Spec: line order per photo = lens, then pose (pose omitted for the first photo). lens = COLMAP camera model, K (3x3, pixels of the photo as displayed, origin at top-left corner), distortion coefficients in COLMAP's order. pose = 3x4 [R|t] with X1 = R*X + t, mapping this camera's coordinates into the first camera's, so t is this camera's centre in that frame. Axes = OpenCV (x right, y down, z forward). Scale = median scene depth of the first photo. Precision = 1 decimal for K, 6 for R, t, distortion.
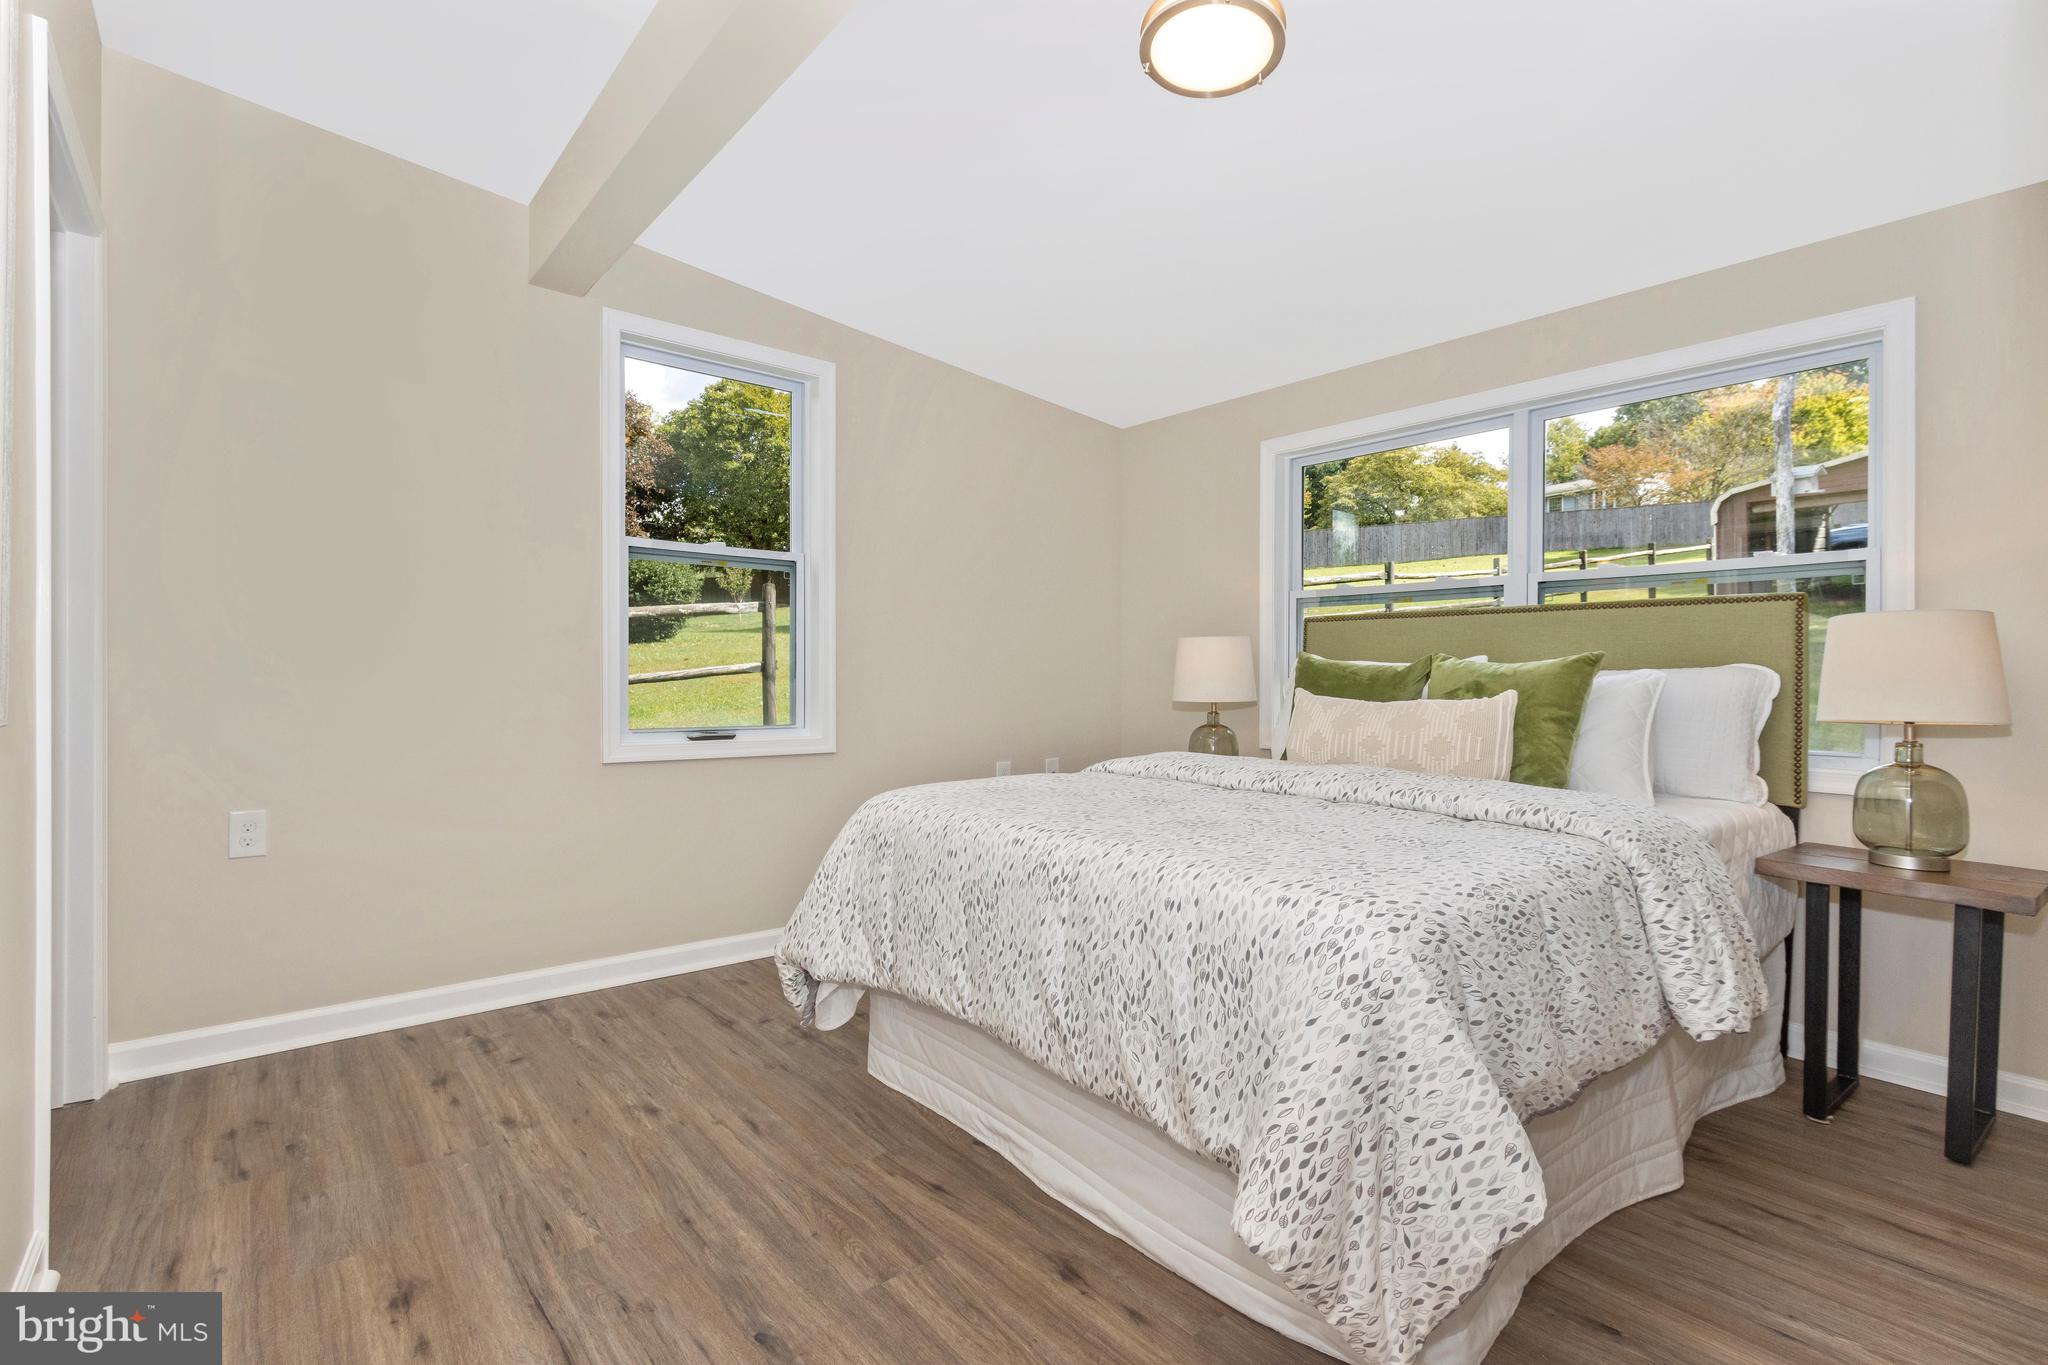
lens RADIAL K [[941.9, 0, 1034.7], [0, 941.9, 672.5], [0, 0, 1]] dist [0.000251, -0.000984]
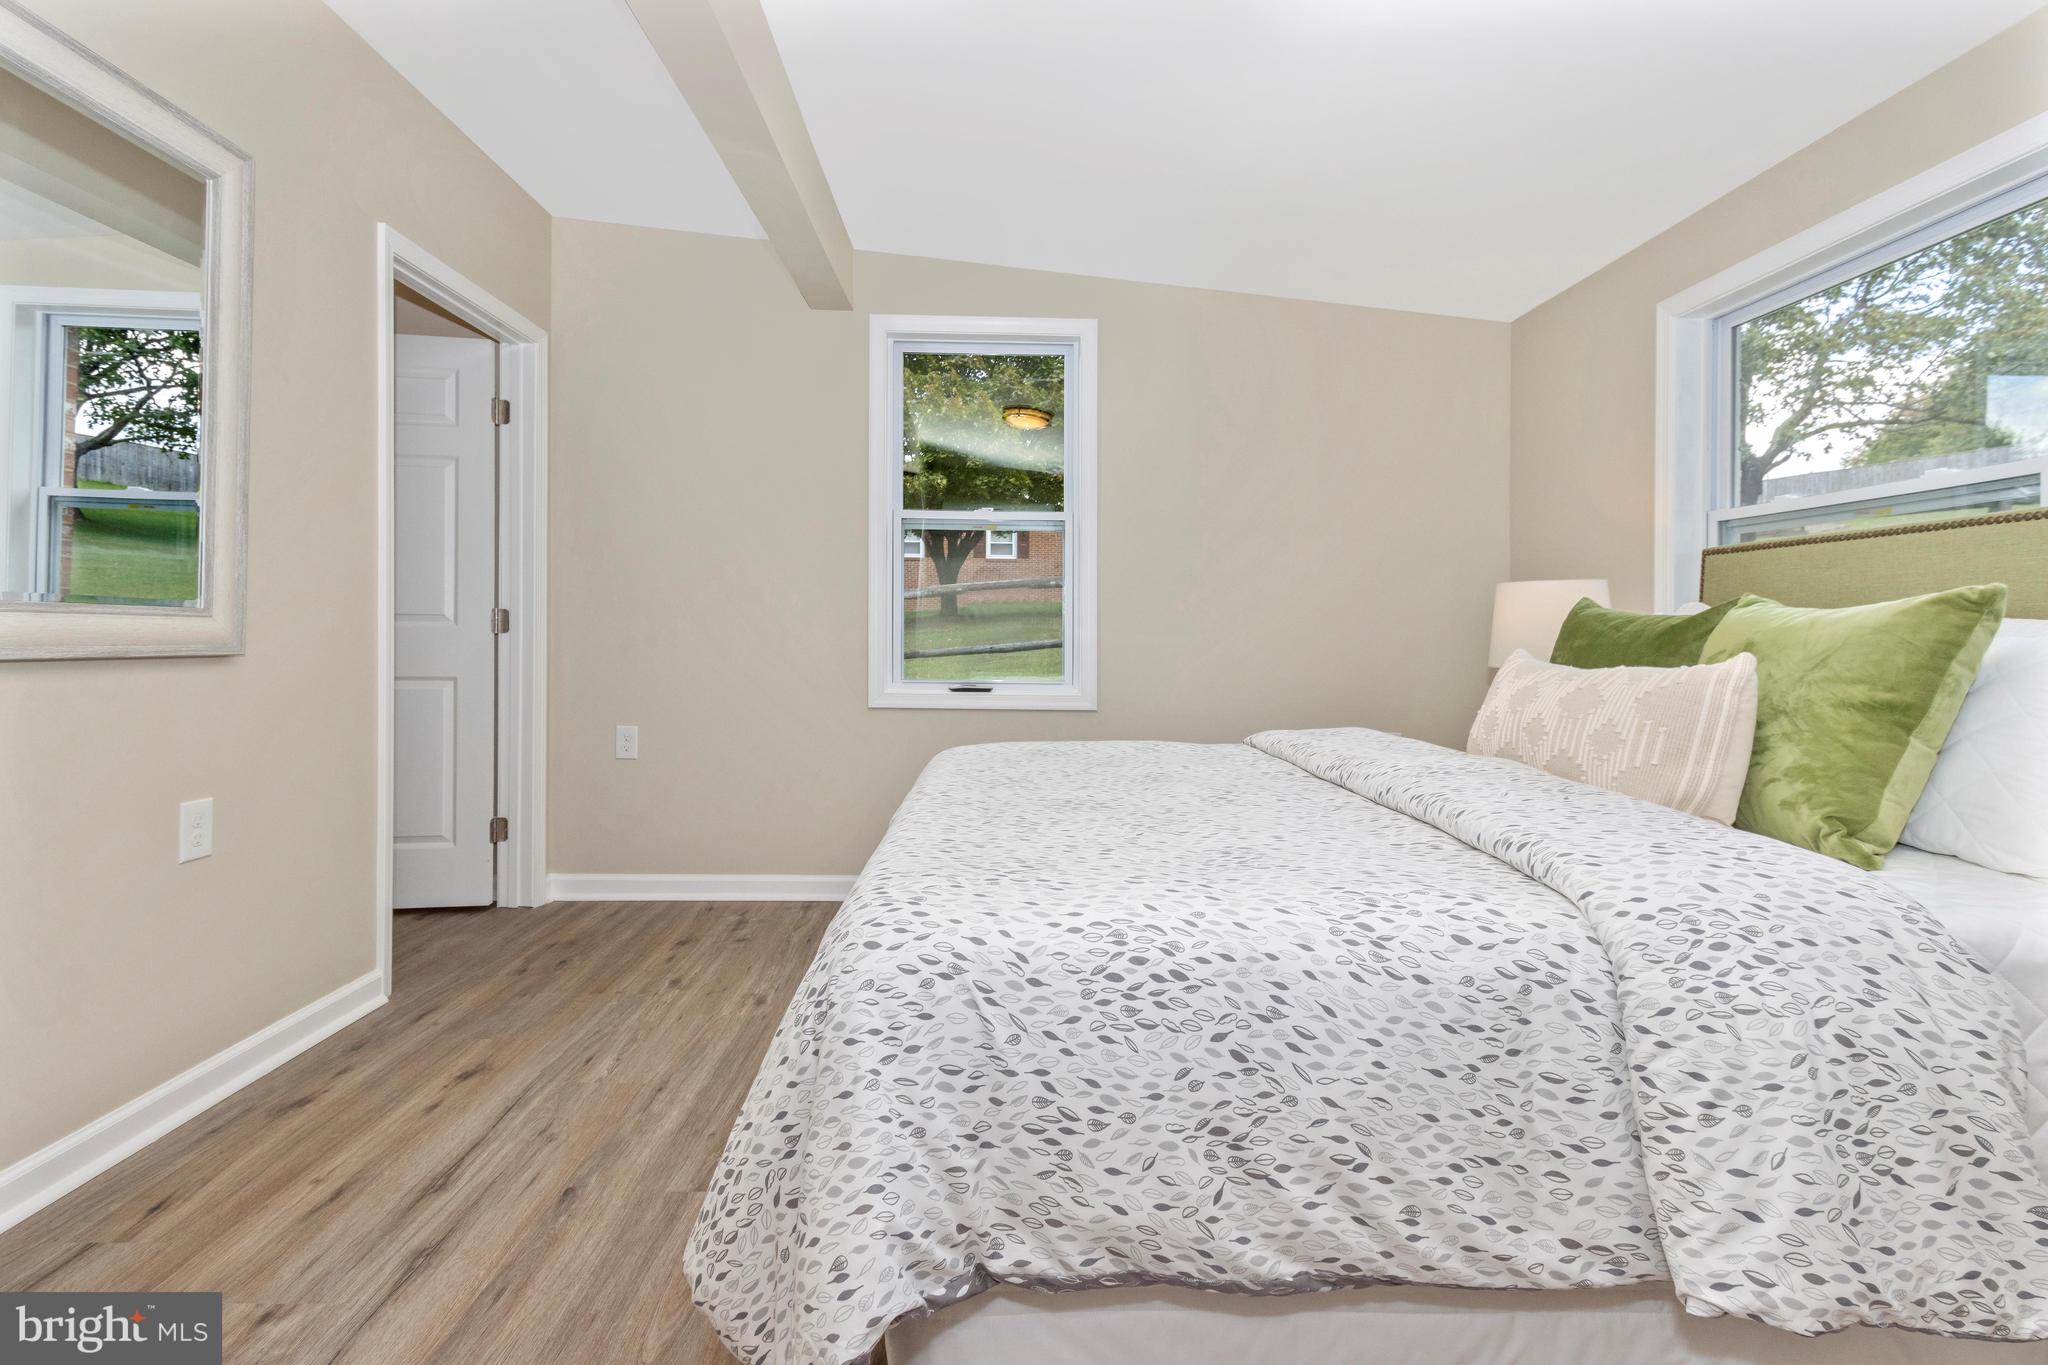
lens RADIAL K [[949.9, 0, 1030.7], [0, 949.9, 639.2], [0, 0, 1]] dist [0.002481, 0.000493]
pose [[0.790389, 0.004823, -0.612586, 0.733121], [-0.002709, 0.999987, 0.004377, 0.011513], [0.612599, -0.001800, 0.790392, 0.346310]]
